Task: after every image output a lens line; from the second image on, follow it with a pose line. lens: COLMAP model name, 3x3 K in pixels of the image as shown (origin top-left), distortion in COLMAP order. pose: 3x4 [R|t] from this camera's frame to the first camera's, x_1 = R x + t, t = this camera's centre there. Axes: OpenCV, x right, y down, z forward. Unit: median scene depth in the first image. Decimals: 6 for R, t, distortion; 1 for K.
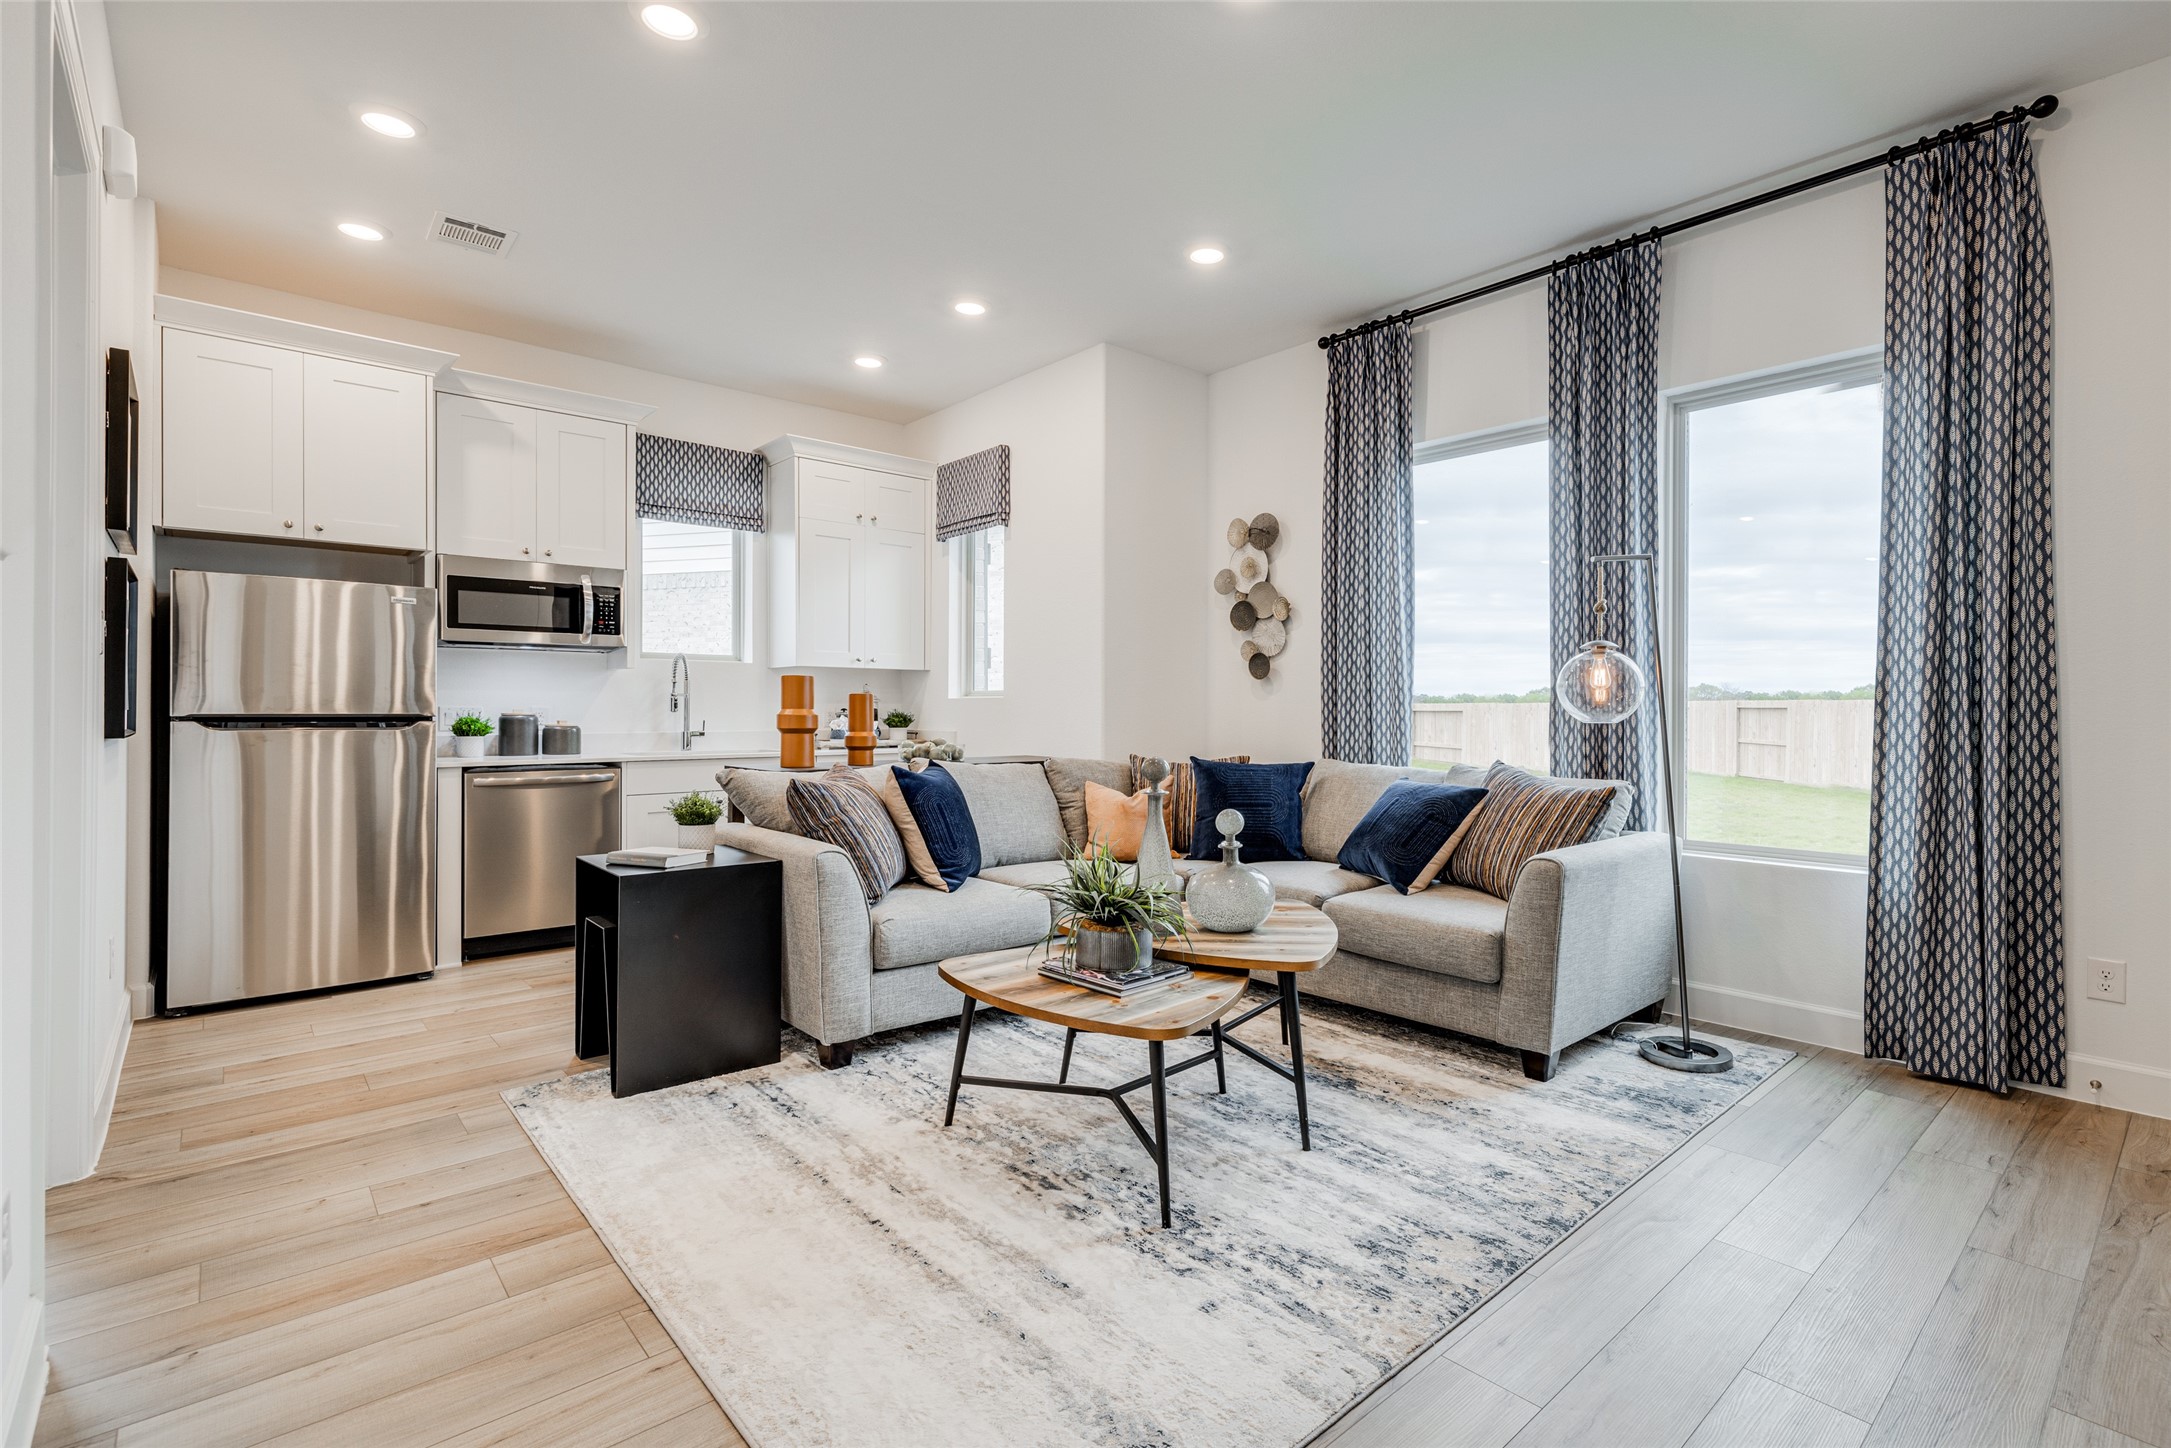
lens RADIAL K [[941.0, 0, 1228.5], [0, 941.0, 717.5], [0, 0, 1]] dist [-0.000653, -0.000223]
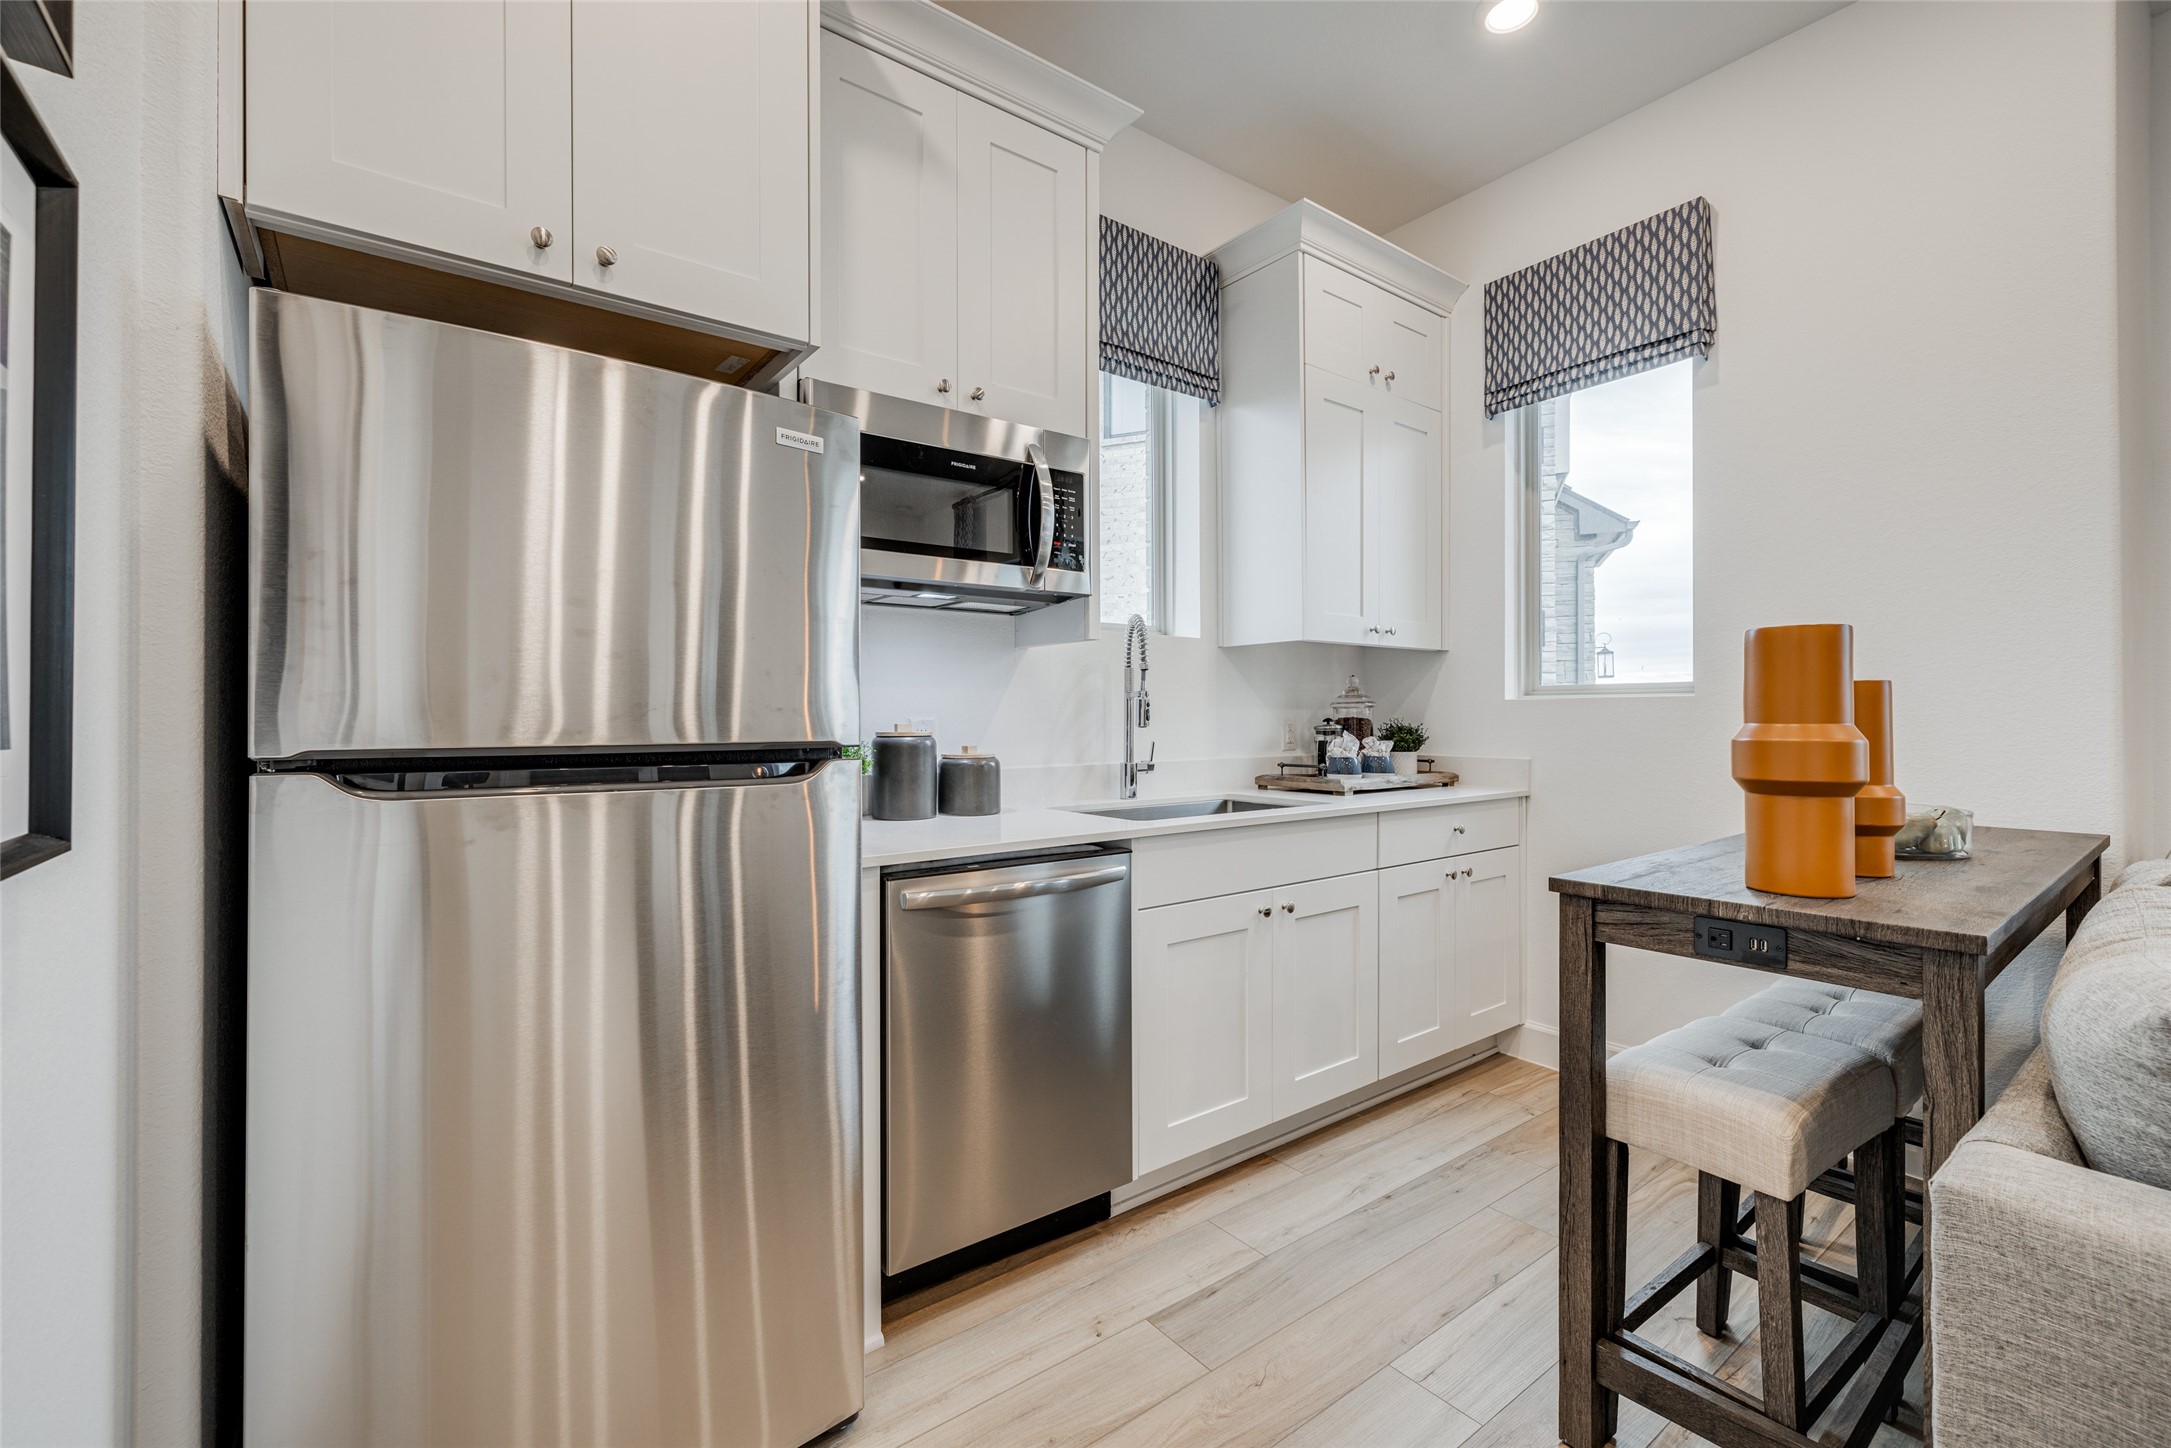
lens RADIAL K [[936.2, 0, 1085.5], [0, 936.2, 724.0], [0, 0, 1]] dist [-0.001453, -0.000487]
pose [[0.982258, -0.002147, -0.187521, -0.550156], [0.002550, 0.999995, 0.001907, -0.009561], [0.187516, -0.002351, 0.982259, 0.517805]]
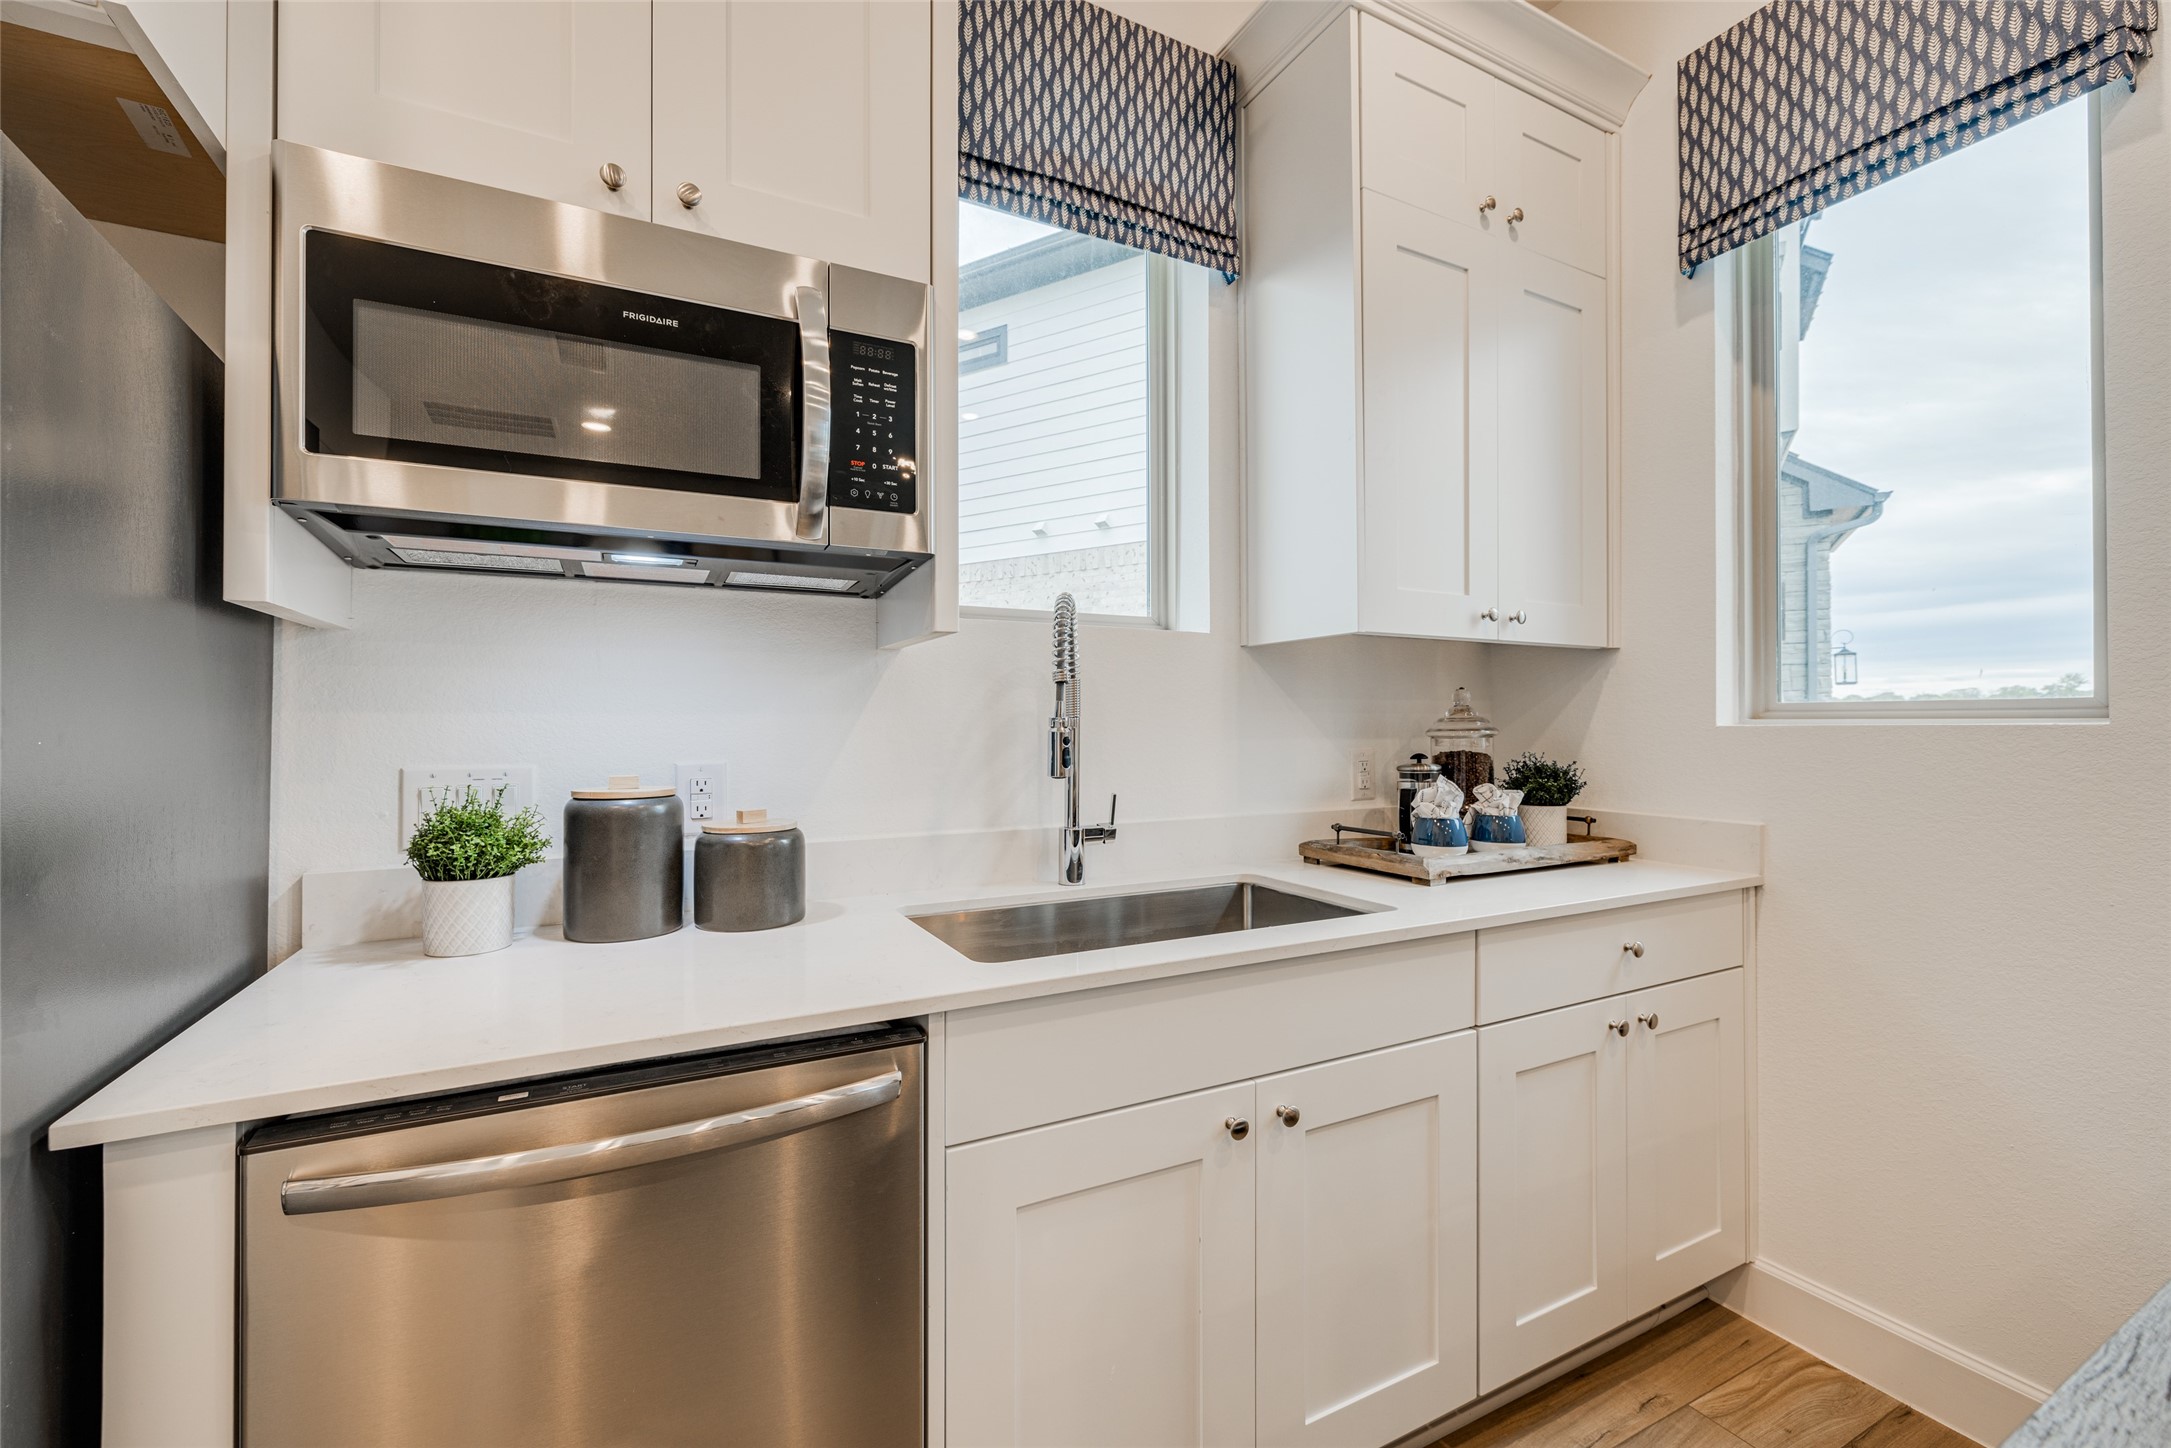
lens RADIAL K [[936.2, 0, 1085.5], [0, 936.2, 724.0], [0, 0, 1]] dist [-0.001453, -0.000487]
pose [[0.937231, -0.003171, -0.348695, -0.497964], [0.000259, 0.999965, -0.008397, -0.022400], [0.348709, 0.007780, 0.937199, 0.748115]]
